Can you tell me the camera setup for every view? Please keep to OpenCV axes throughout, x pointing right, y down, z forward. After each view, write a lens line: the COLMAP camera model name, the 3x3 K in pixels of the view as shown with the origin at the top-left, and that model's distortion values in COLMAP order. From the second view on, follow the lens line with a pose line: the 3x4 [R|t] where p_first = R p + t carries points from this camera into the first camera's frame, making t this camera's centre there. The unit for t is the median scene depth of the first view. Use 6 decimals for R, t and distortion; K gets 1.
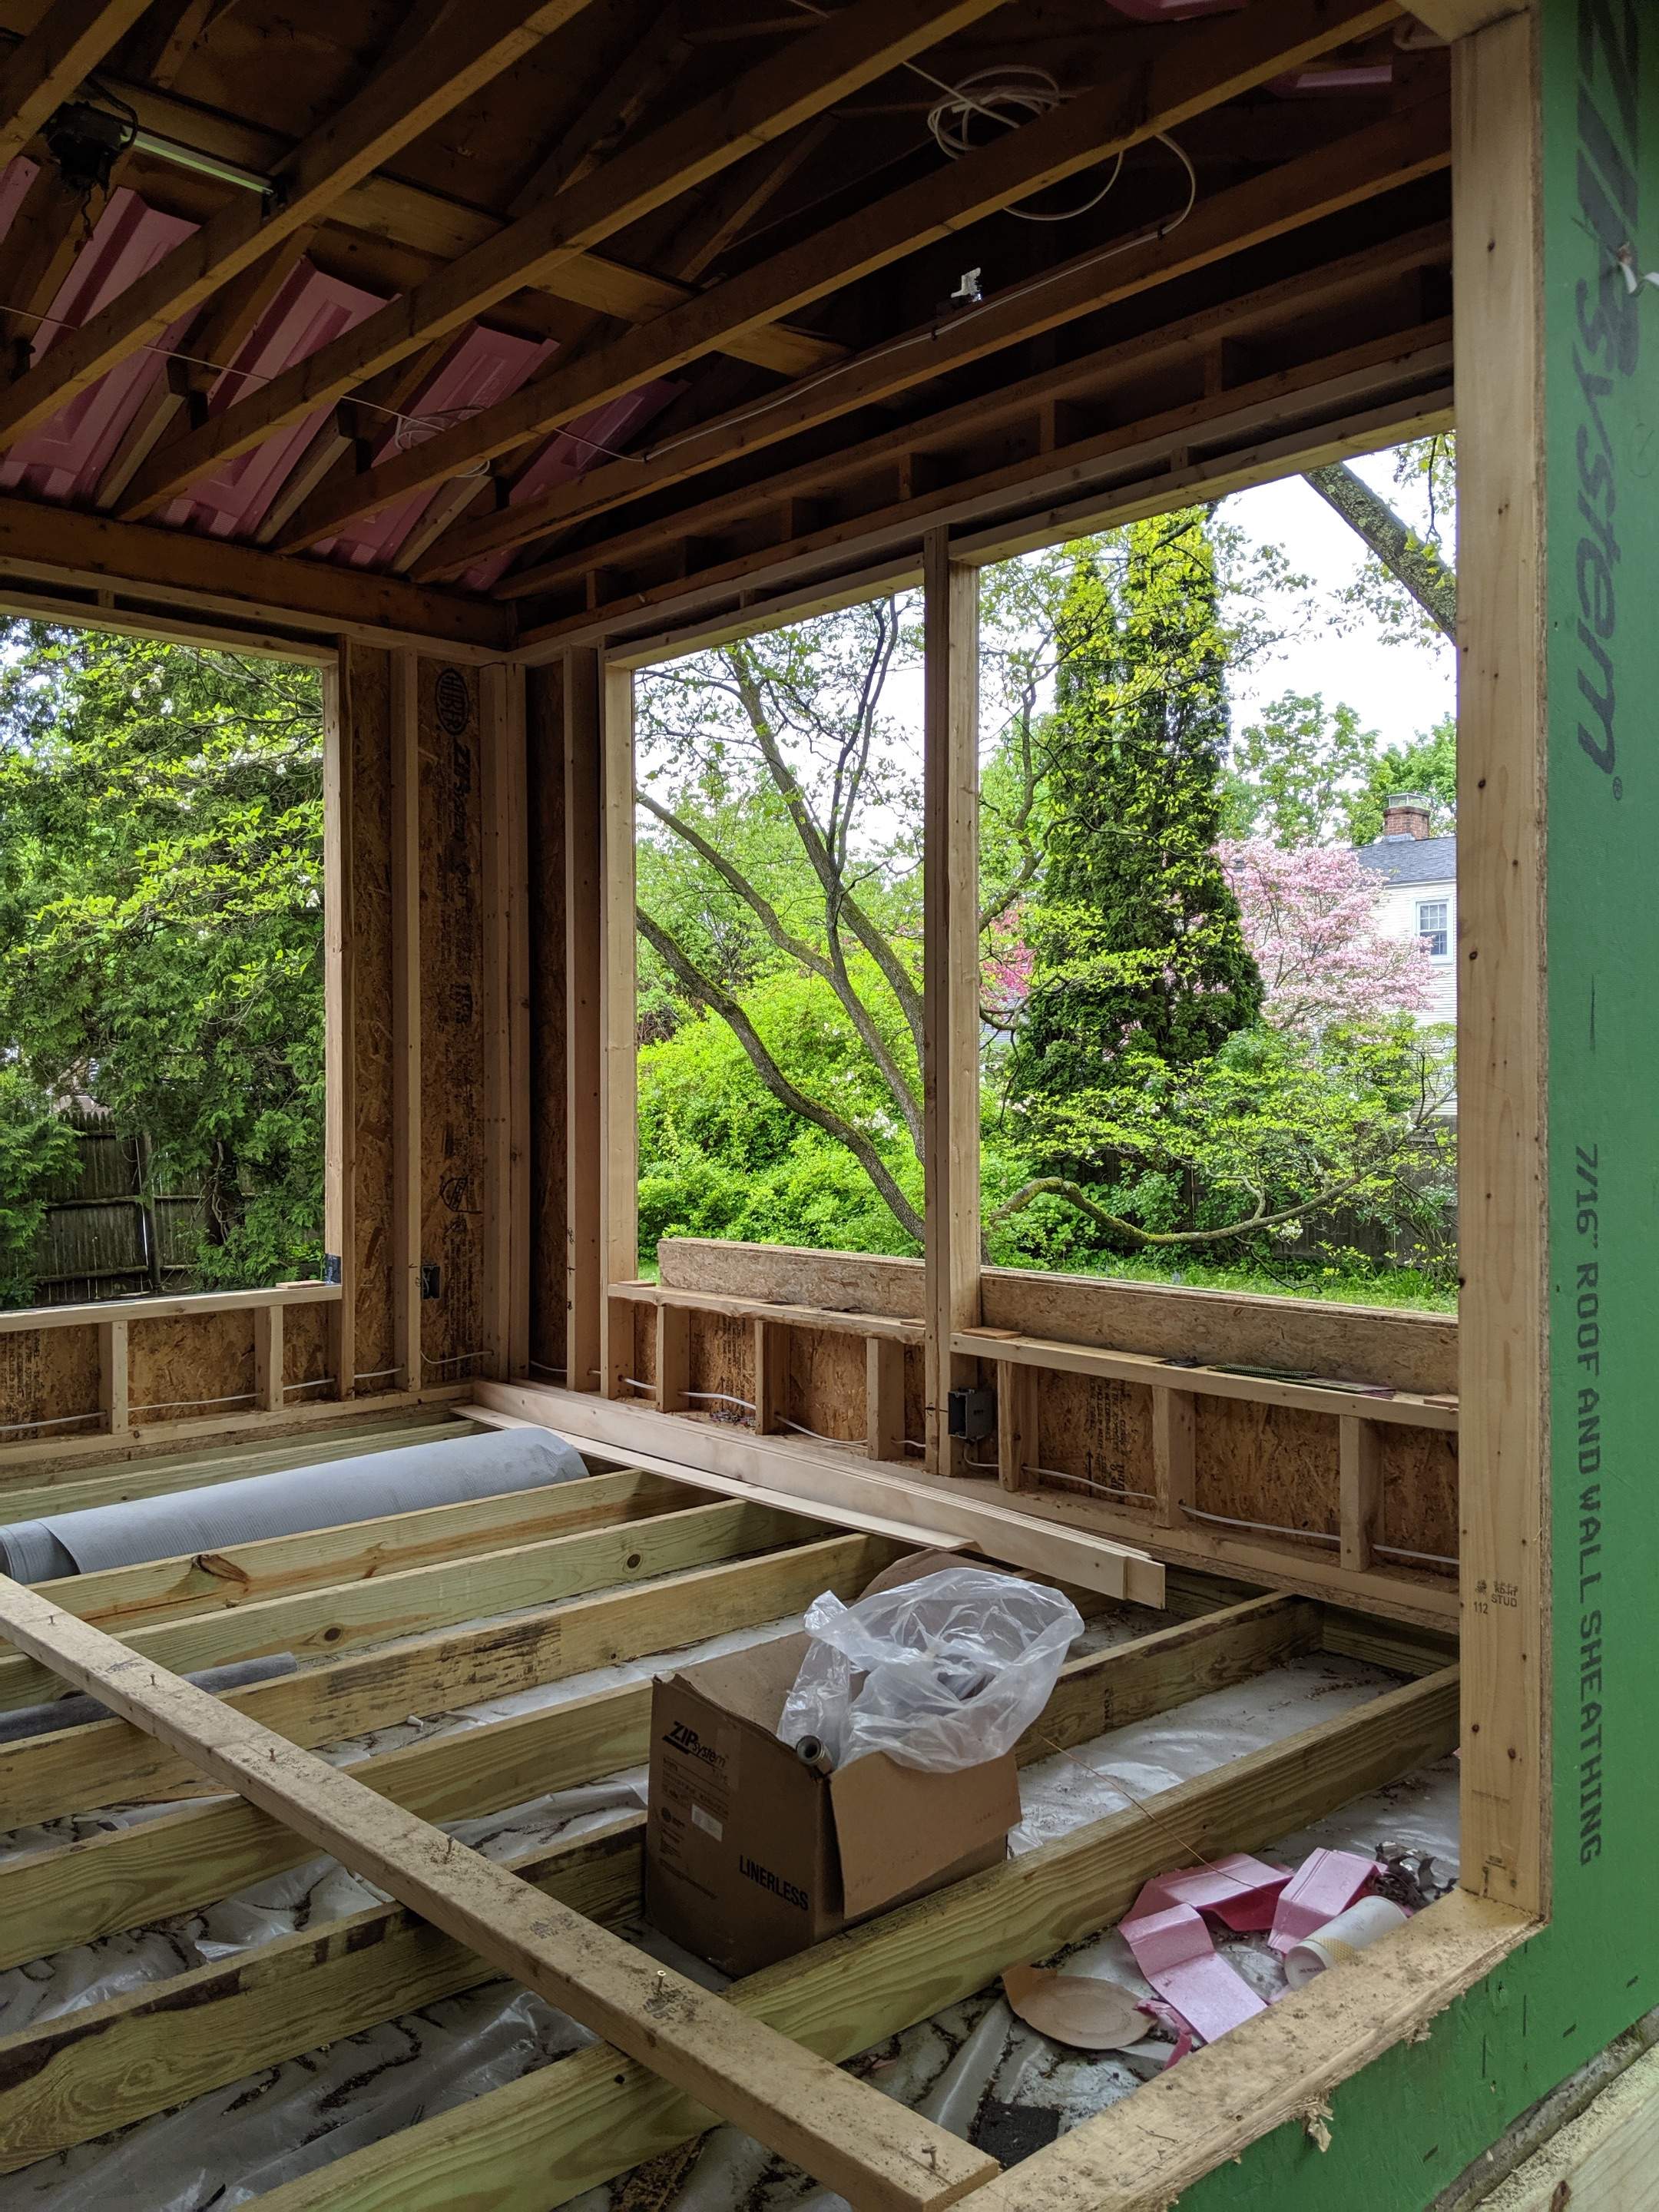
lens RADIAL K [[1797.5, 0, 852.7], [0, 1797.5, 1076.4], [0, 0, 1]] dist [0.176457, -0.299319]
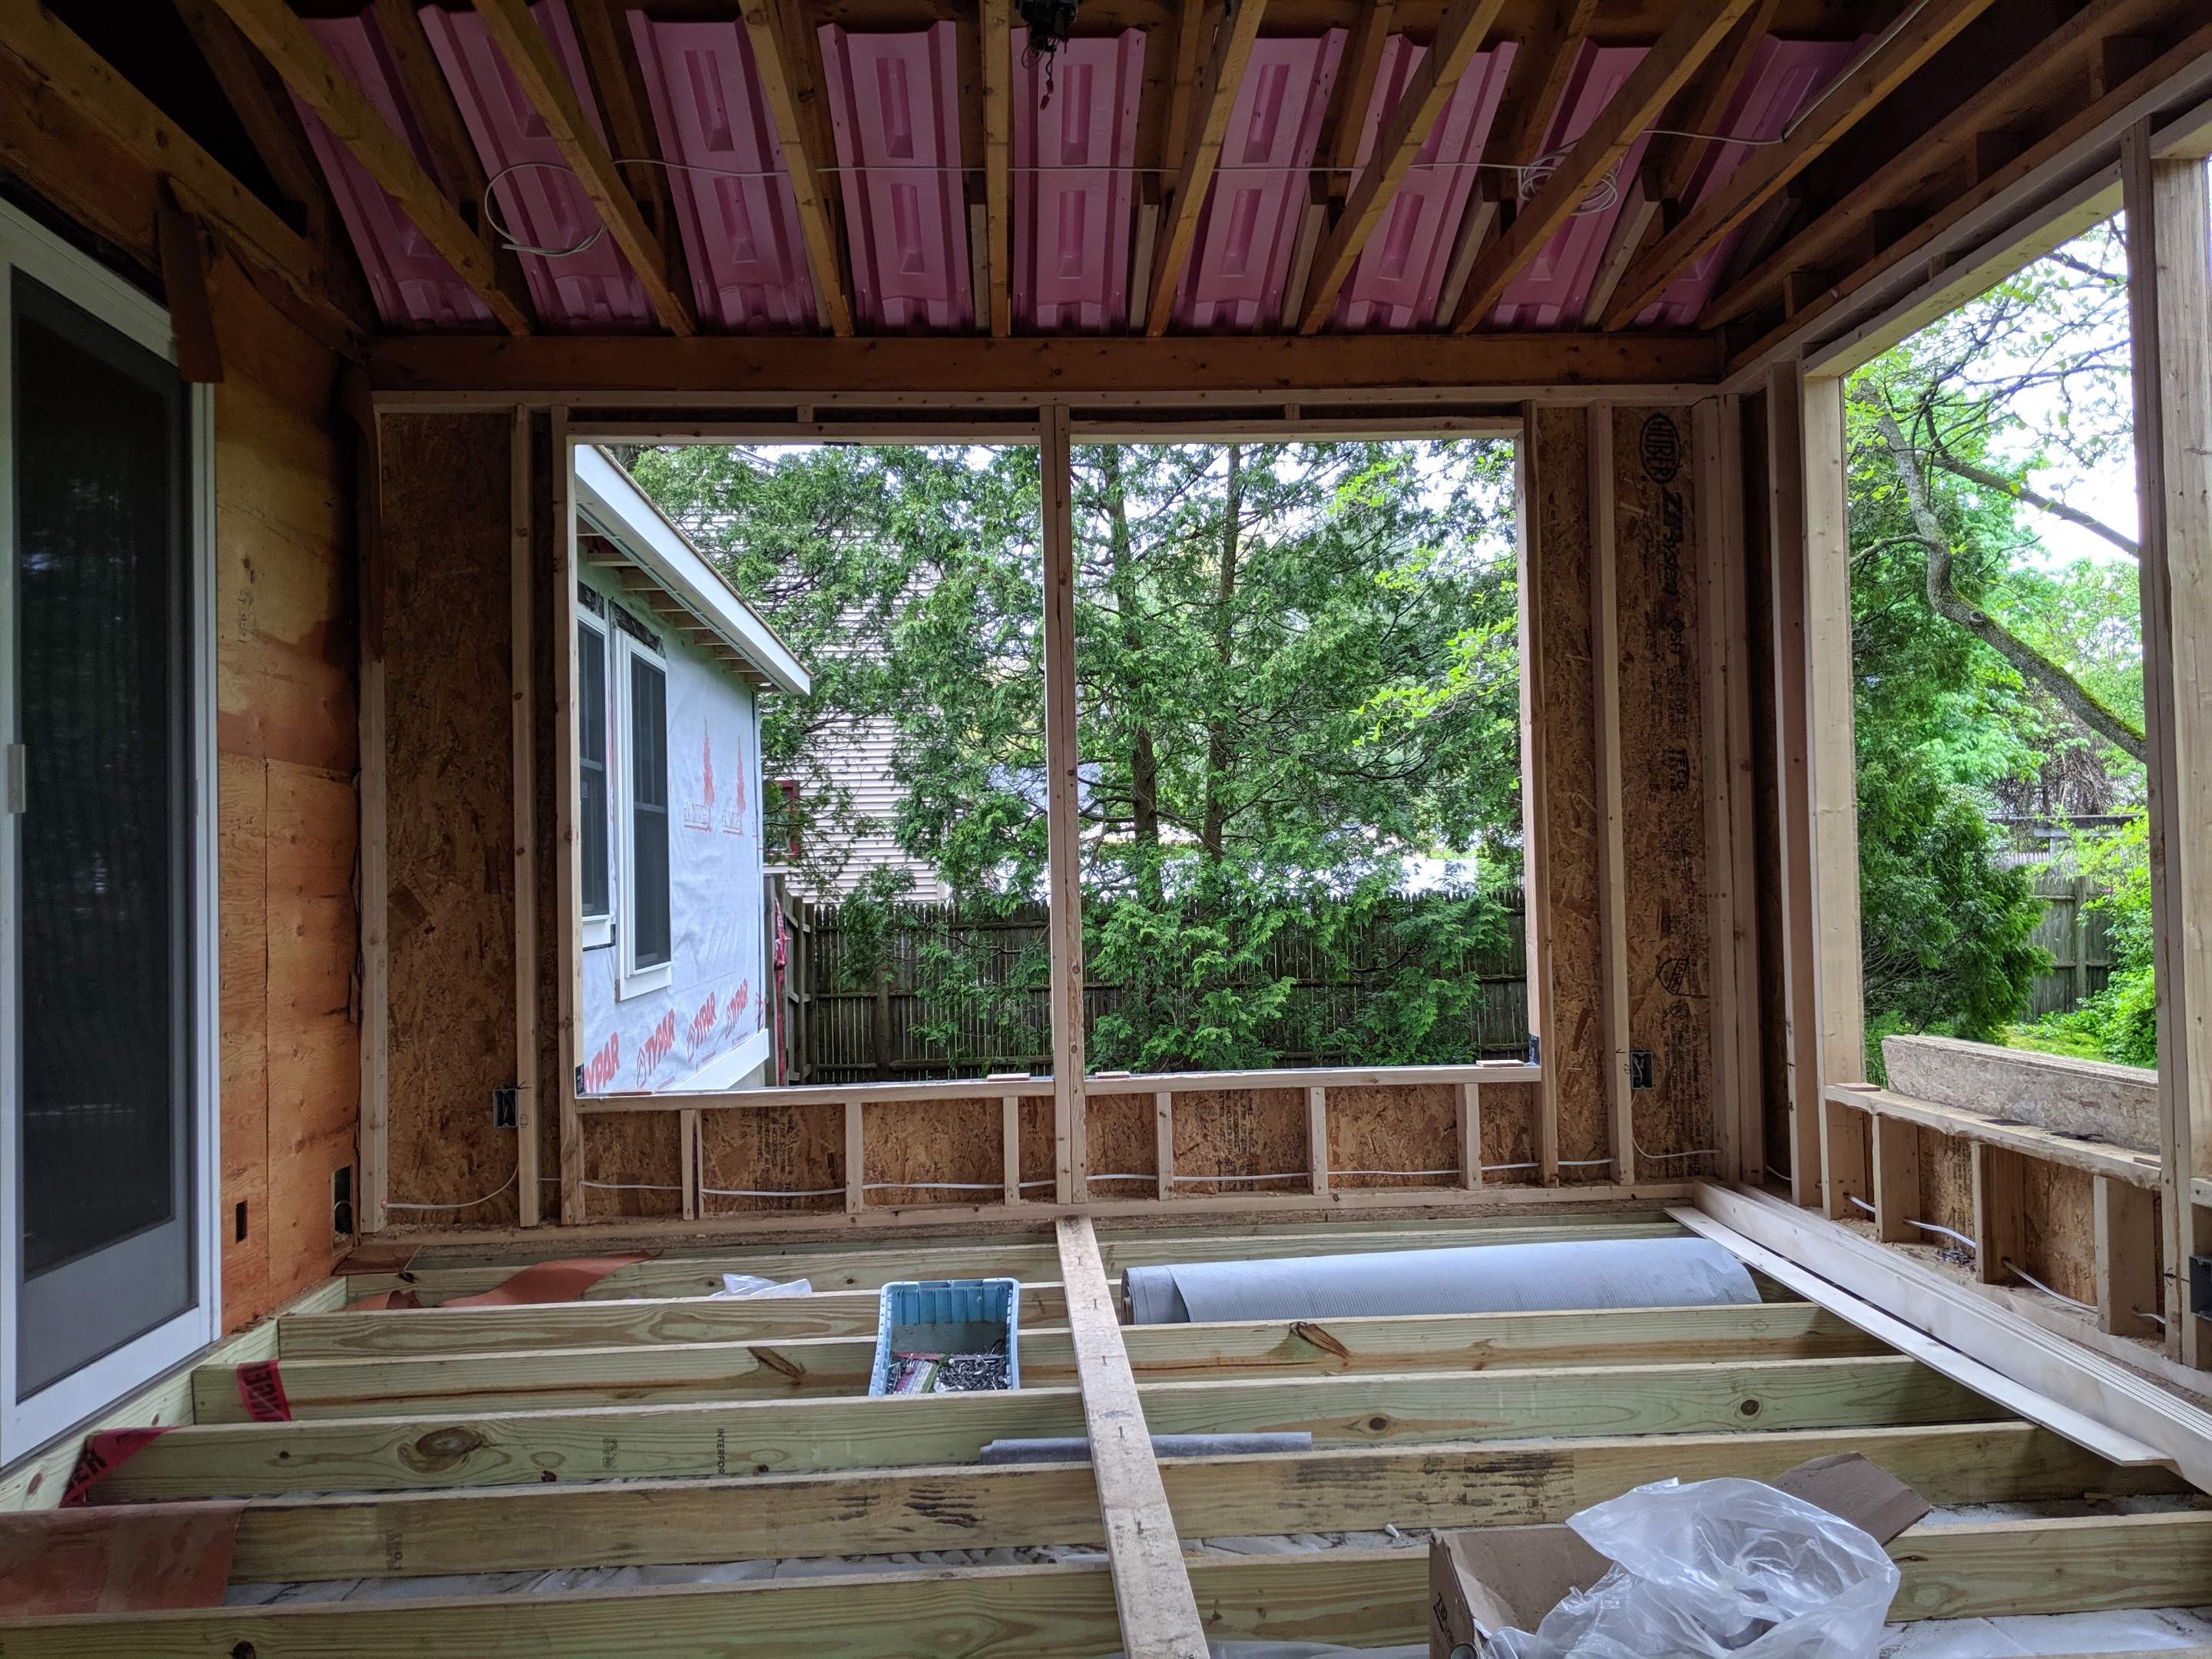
lens RADIAL K [[1805.9, 0, 1110.8], [0, 1805.9, 813.0], [0, 0, 1]] dist [0.095734, -0.145538]
pose [[0.776736, -0.035209, -0.628842, 0.159158], [0.021290, 0.999333, -0.029656, 0.003637], [0.629467, 0.009647, 0.776968, 0.107378]]
